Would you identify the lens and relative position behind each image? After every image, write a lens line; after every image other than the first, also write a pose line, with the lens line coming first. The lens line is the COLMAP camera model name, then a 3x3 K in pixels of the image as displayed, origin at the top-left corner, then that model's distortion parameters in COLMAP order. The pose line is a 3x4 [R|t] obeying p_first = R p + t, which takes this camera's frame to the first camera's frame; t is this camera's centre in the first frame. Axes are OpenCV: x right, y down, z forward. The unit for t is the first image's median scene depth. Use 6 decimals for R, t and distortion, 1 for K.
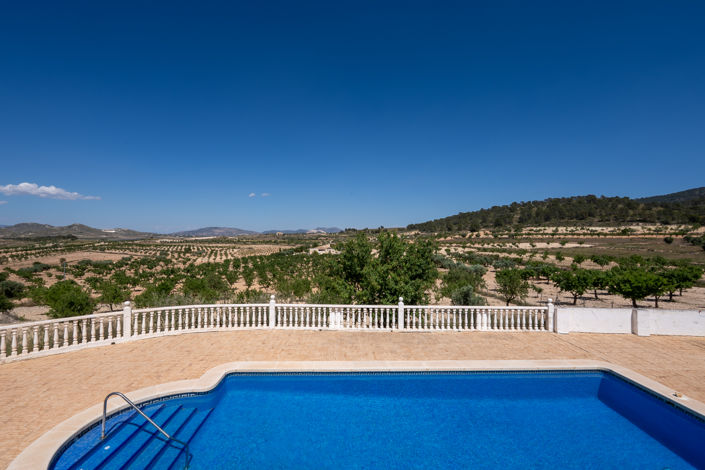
lens RADIAL K [[310.0, 0, 350.7], [0, 310.0, 236.3], [0, 0, 1]] dist [-0.009956, 0.000813]
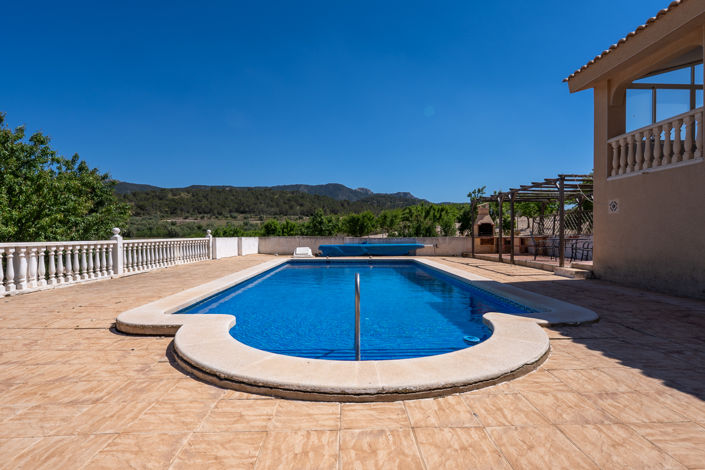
lens RADIAL K [[364.8, 0, 352.4], [0, 364.8, 236.4], [0, 0, 1]] dist [-0.000525, -0.000212]
pose [[0.000873, -0.004246, 0.999991, -0.665178], [-0.014129, 0.999891, 0.004257, 0.206556], [-0.999900, -0.014133, 0.000813, 0.478272]]
